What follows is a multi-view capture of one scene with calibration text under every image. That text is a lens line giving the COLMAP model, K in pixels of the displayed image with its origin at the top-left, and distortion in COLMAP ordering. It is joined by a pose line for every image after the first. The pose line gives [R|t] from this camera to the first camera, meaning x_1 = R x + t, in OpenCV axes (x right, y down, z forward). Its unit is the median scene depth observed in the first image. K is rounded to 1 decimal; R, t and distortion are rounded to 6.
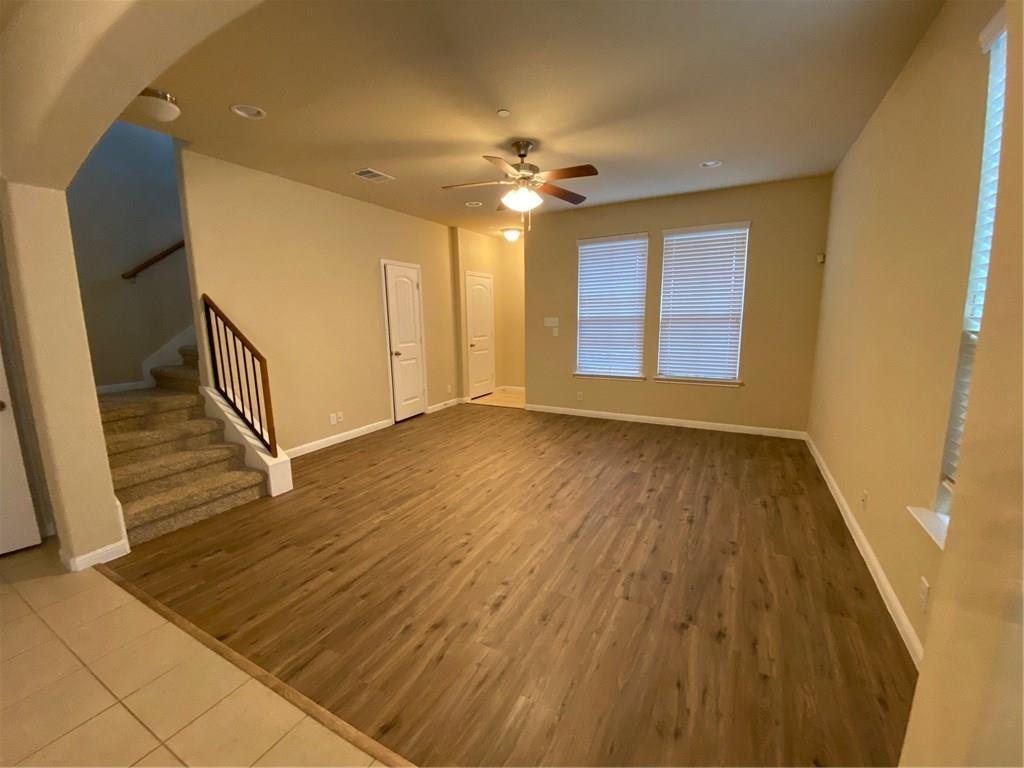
lens RADIAL K [[411.3, 0, 512.2], [0, 411.3, 381.5], [0, 0, 1]] dist [0.052663, -0.037420]
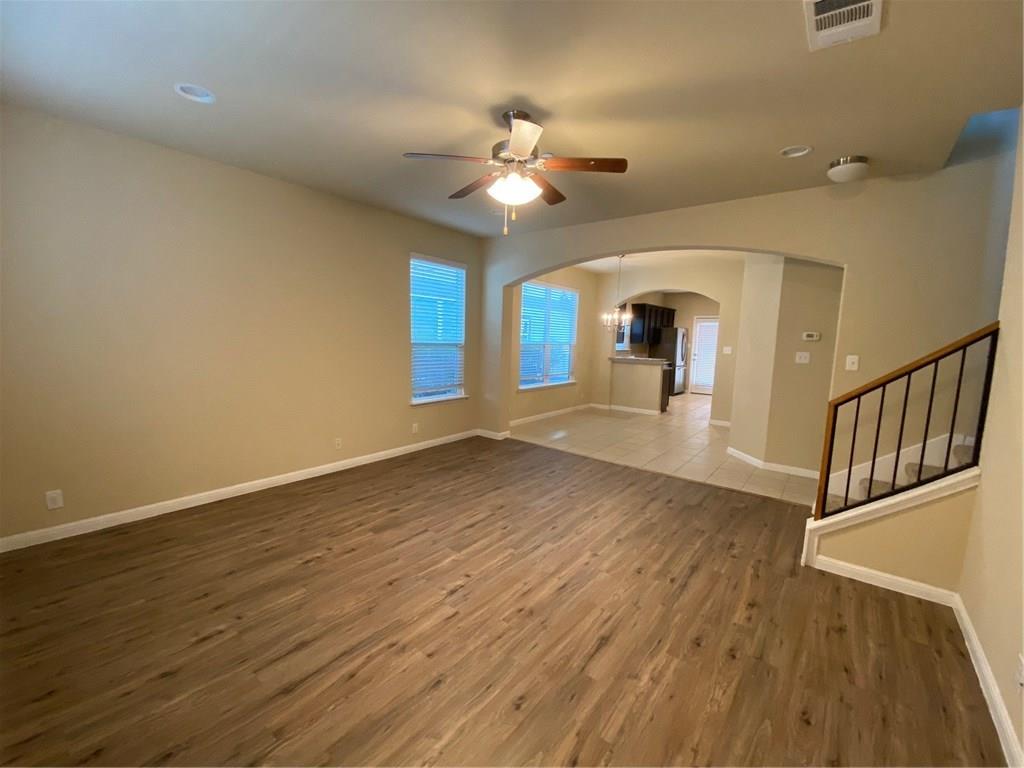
lens RADIAL K [[418.7, 0, 516.0], [0, 418.7, 384.4], [0, 0, 1]] dist [0.038967, -0.028956]
pose [[-0.986183, -0.036371, 0.161619, -0.104158], [0.008720, 0.962852, 0.269888, -0.283969], [-0.165432, 0.267568, -0.949231, 1.688970]]
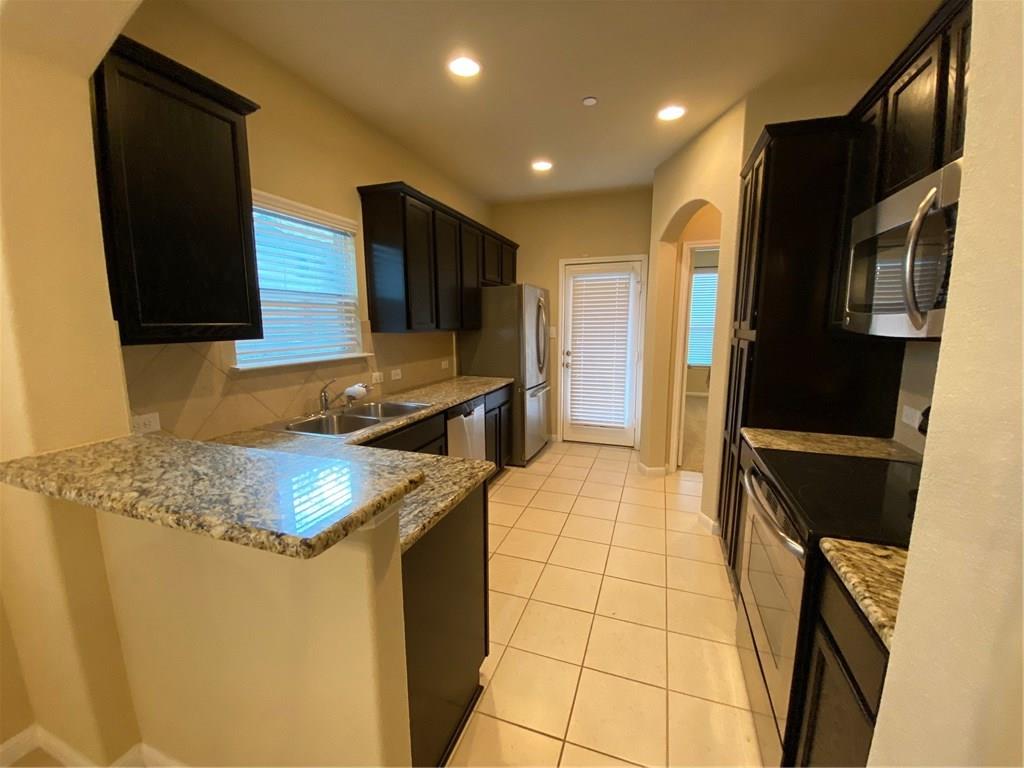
lens RADIAL K [[418.7, 0, 516.0], [0, 418.7, 384.4], [0, 0, 1]] dist [0.038967, -0.028956]
pose [[-0.987794, 0.035413, -0.151689, -0.540978], [-0.012648, 0.952365, 0.304699, 0.055827], [0.155253, 0.302899, -0.940292, -0.319865]]
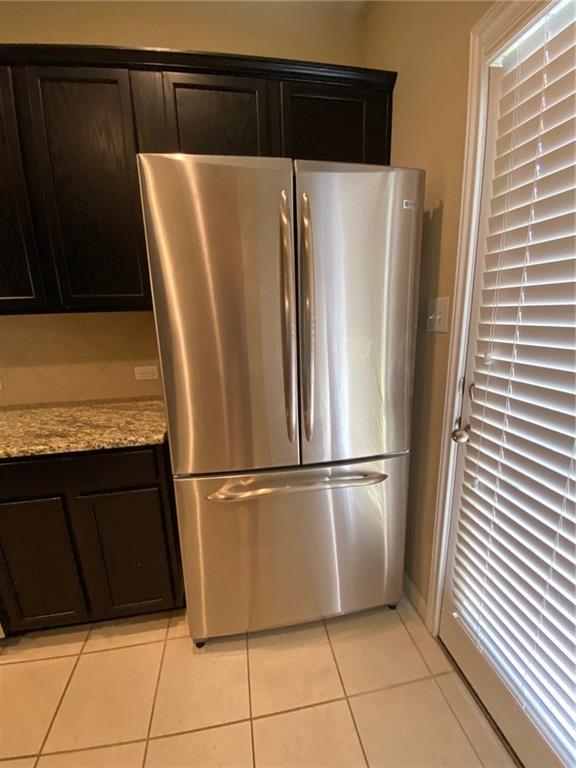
lens RADIAL K [[314.0, 0, 288.0], [0, 314.0, 384.0], [0, 0, 1]] dist [0.038967, -0.028956]
pose [[-0.615879, -0.151273, 0.773182, -1.017473], [0.159605, 0.937087, 0.310475, 0.241874], [-0.771505, 0.314618, -0.552988, -1.276046]]
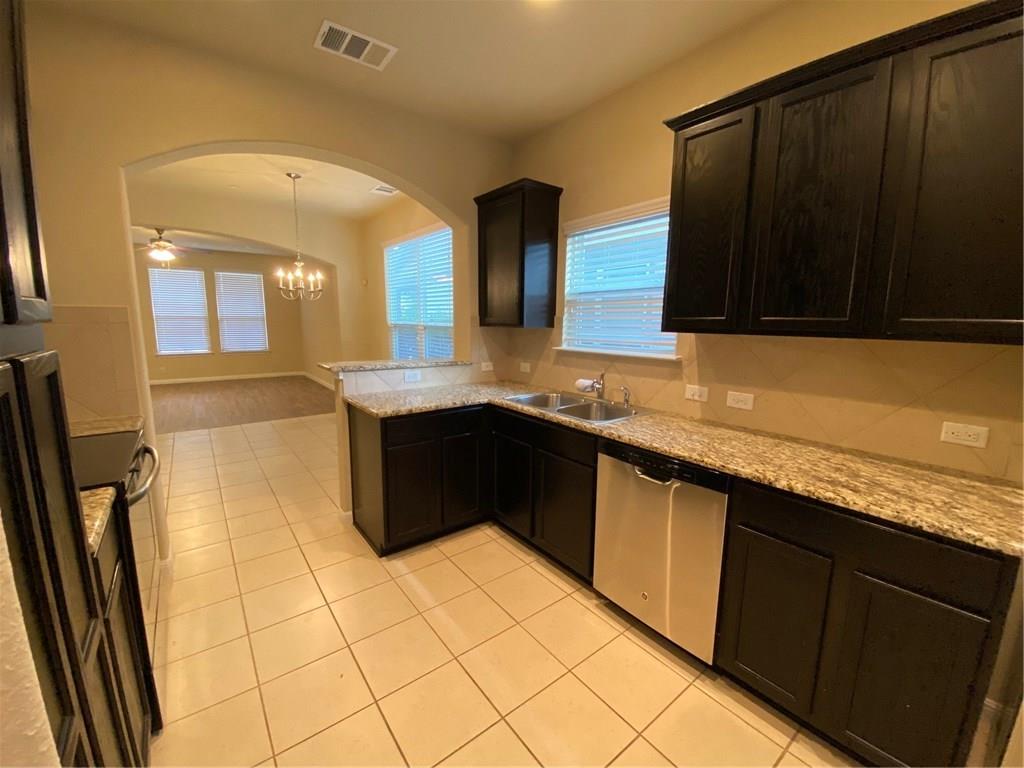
lens RADIAL K [[418.7, 0, 516.0], [0, 418.7, 384.4], [0, 0, 1]] dist [0.038967, -0.028956]
pose [[0.412031, -0.119574, 0.903290, -1.055464], [0.127253, 0.989188, 0.072899, 0.208258], [-0.902240, 0.084910, 0.422792, -1.166636]]
